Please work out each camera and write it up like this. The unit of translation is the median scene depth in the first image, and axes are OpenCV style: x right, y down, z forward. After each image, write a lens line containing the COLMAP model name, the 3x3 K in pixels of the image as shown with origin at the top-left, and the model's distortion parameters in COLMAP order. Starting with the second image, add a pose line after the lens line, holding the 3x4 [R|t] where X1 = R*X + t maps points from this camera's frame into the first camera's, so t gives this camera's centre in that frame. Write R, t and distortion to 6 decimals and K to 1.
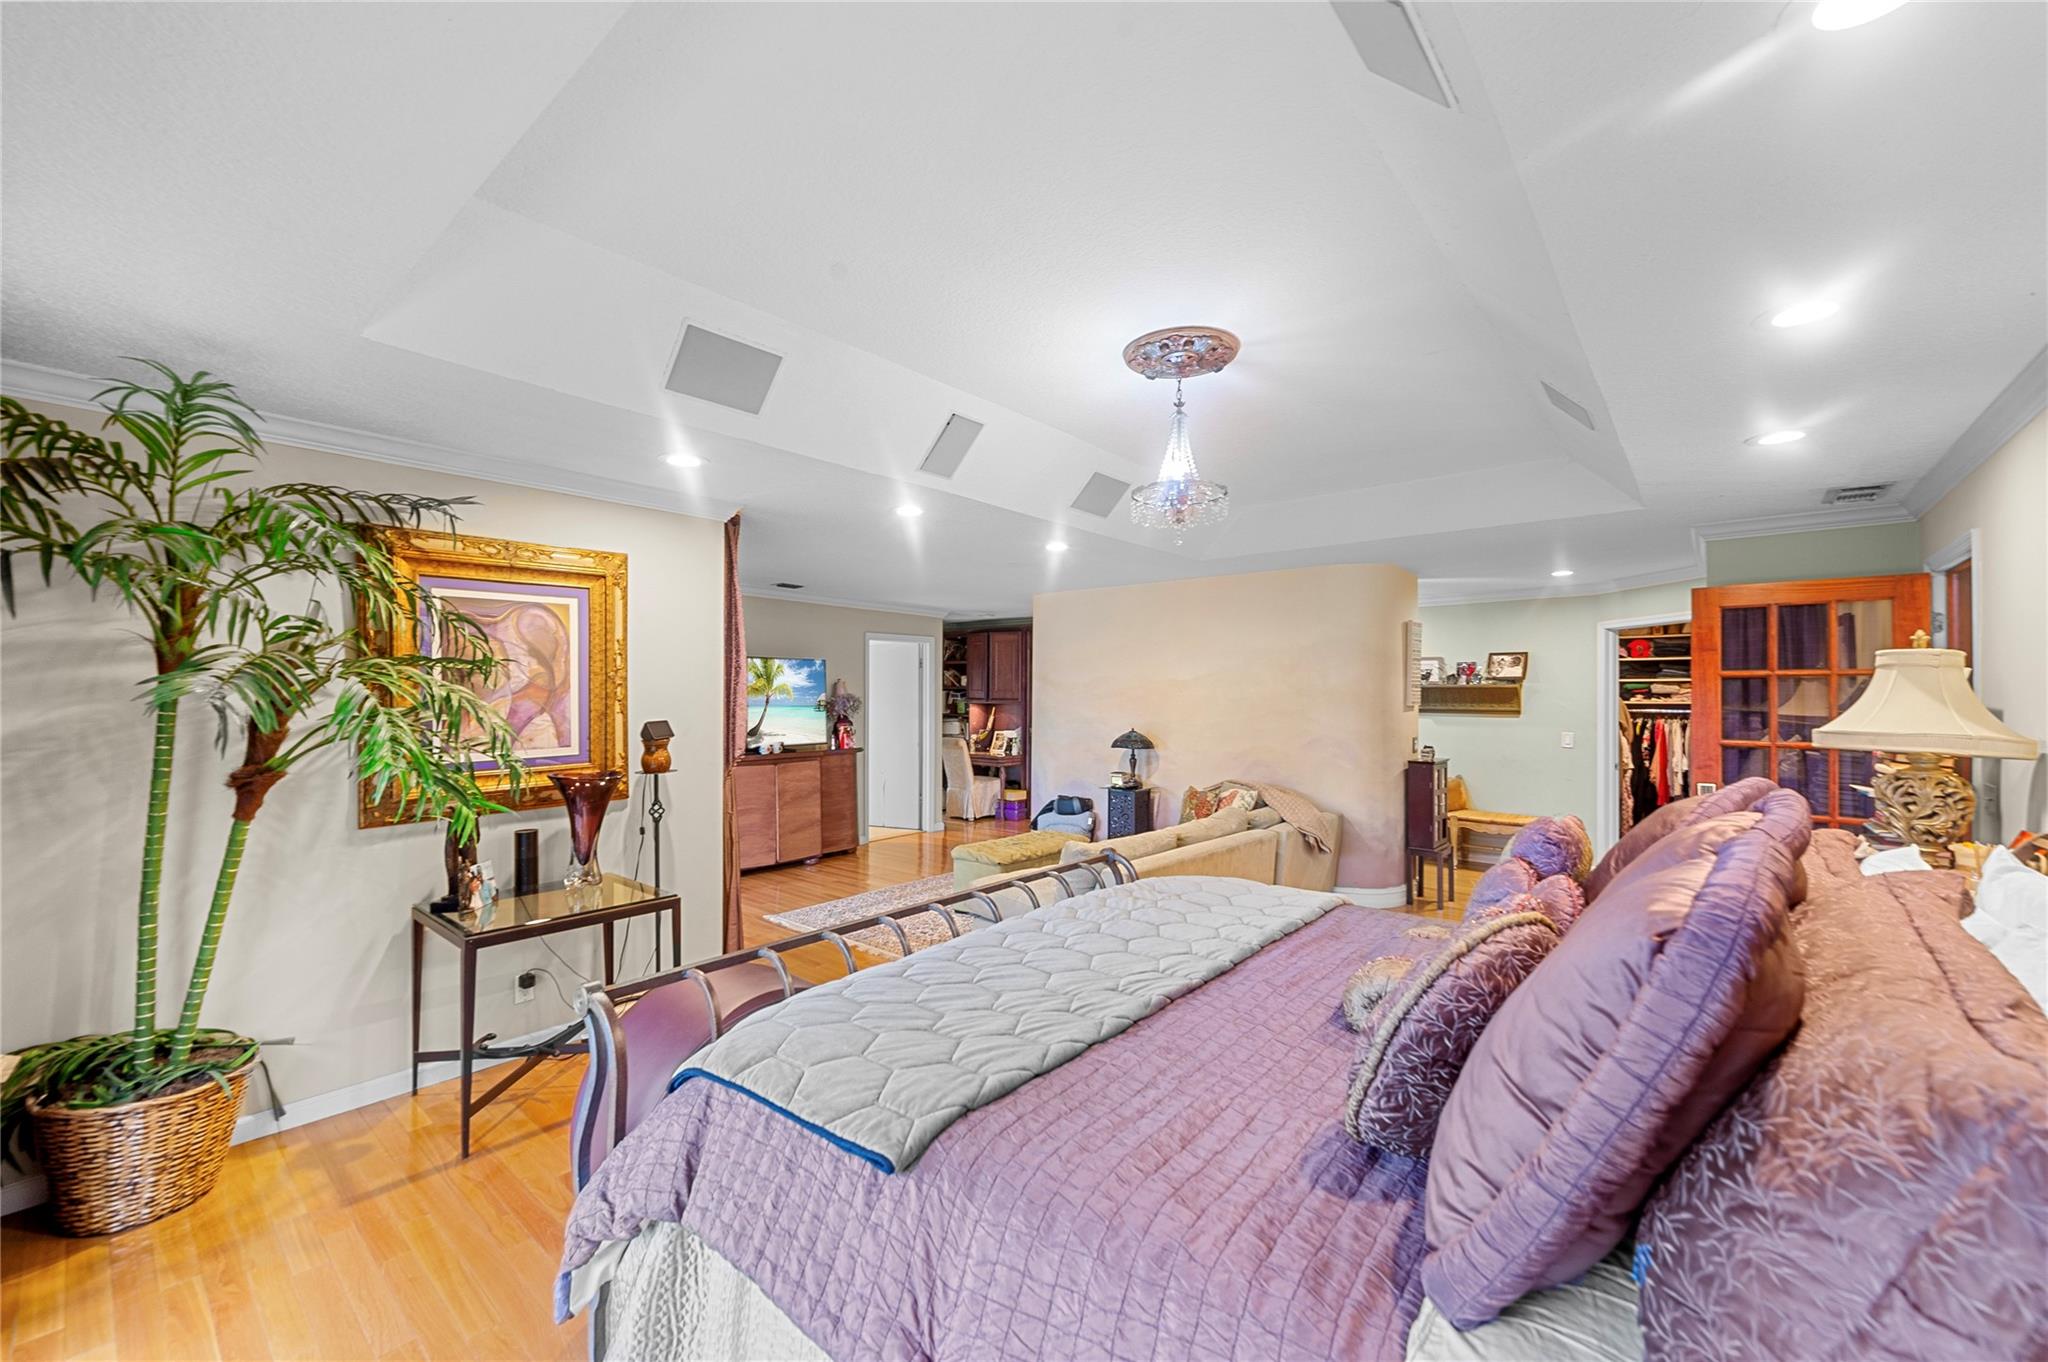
lens RADIAL K [[809.5, 0, 1018.9], [0, 809.5, 684.3], [0, 0, 1]] dist [0.001514, 0.000088]
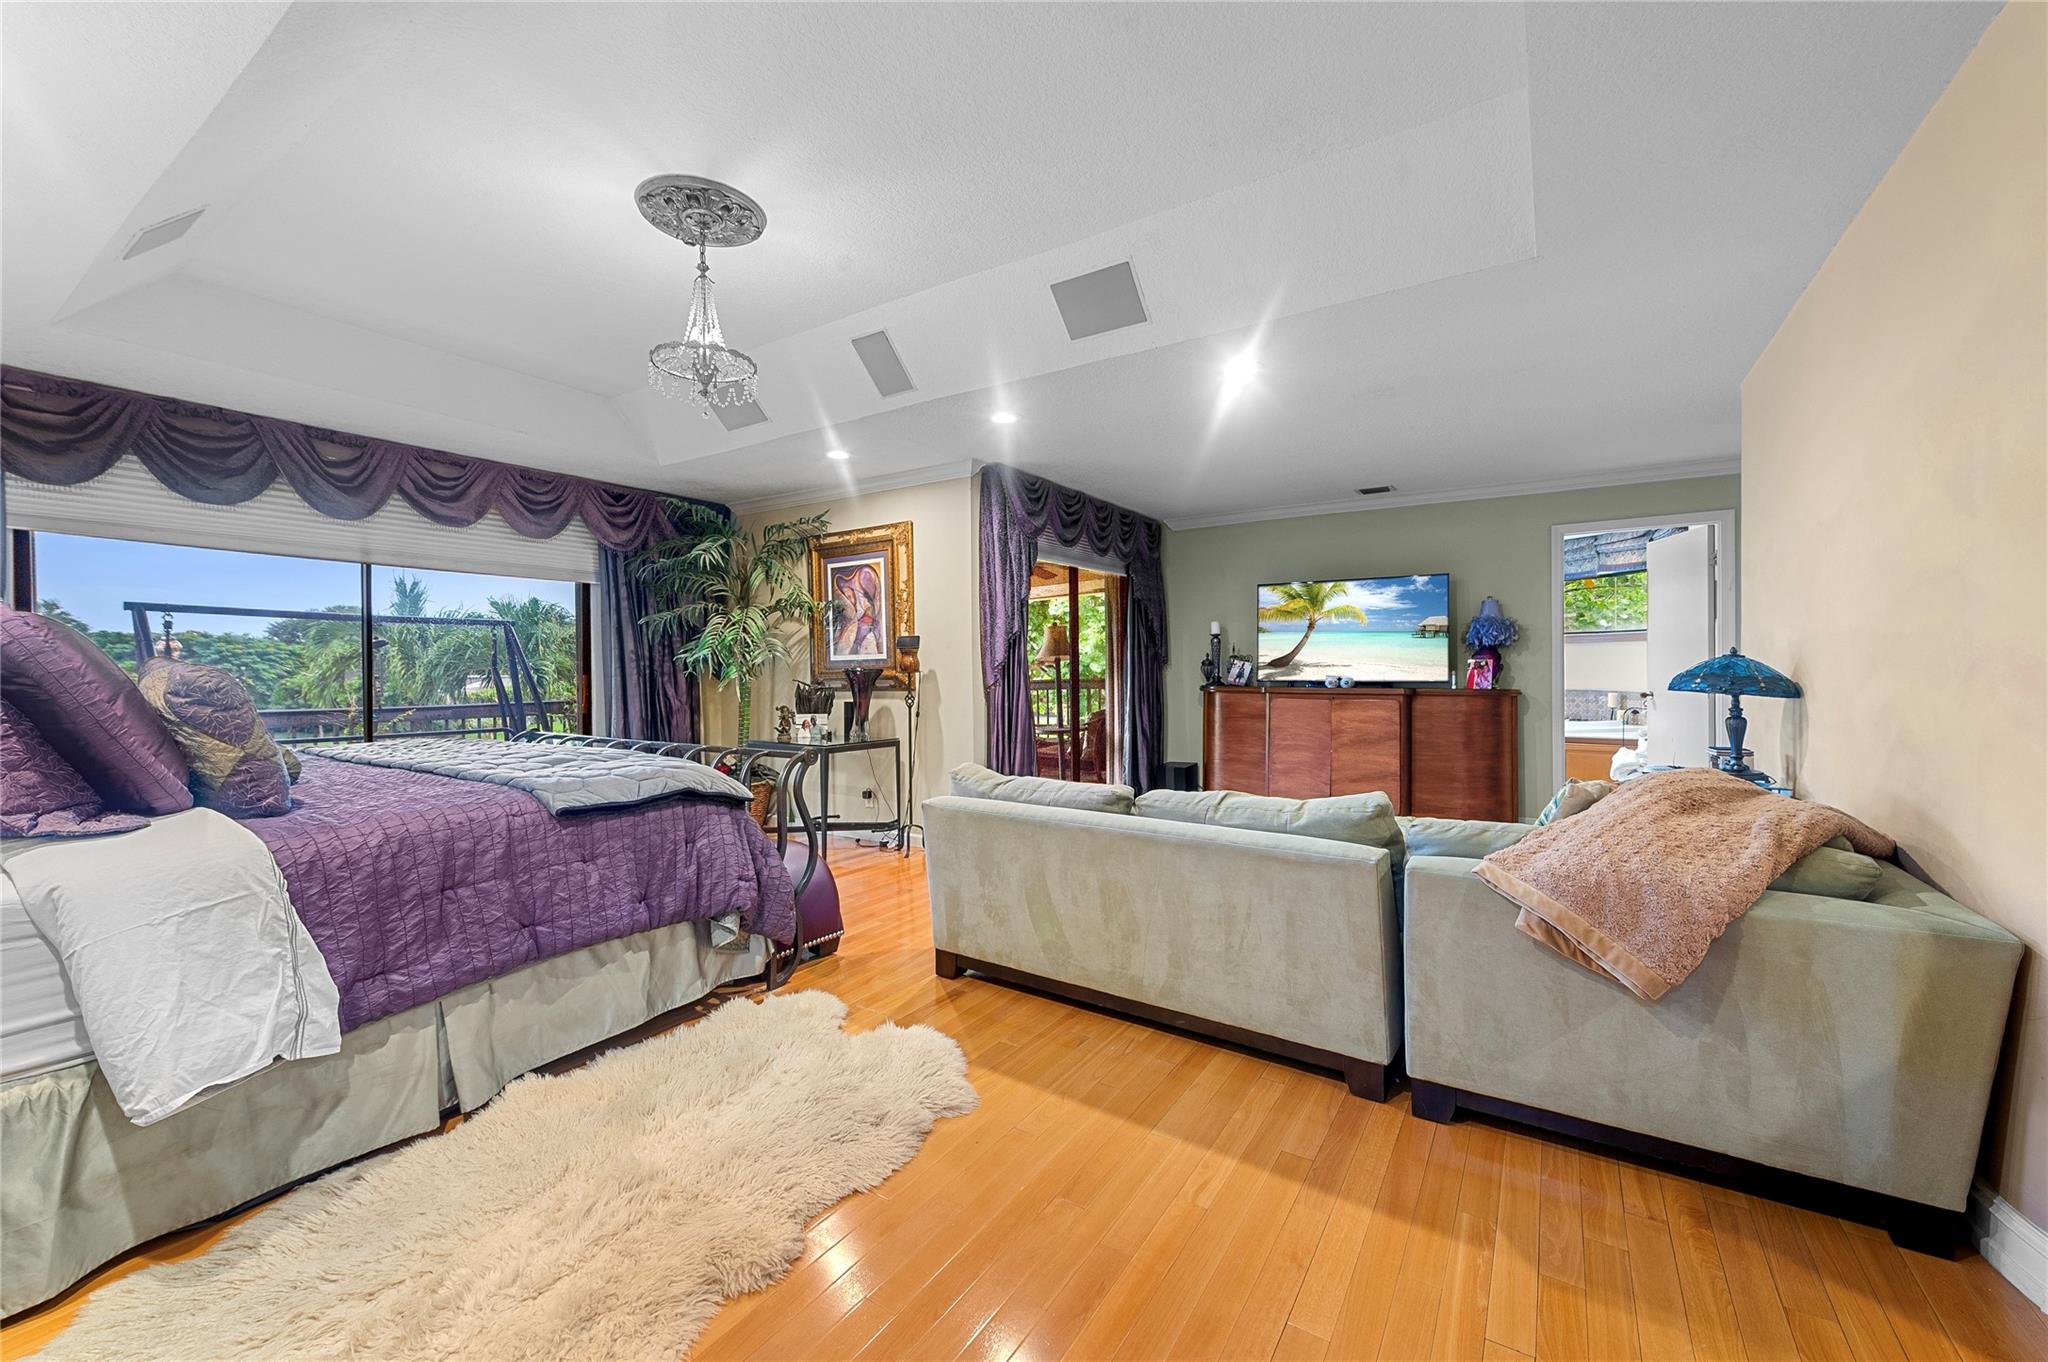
lens RADIAL K [[809.5, 0, 1018.9], [0, 809.5, 684.3], [0, 0, 1]] dist [0.001514, 0.000088]
pose [[0.113406, 0.019511, -0.993357, 0.533569], [0.020144, 0.999556, 0.021933, 0.056264], [0.993344, -0.022498, 0.112963, 0.562196]]
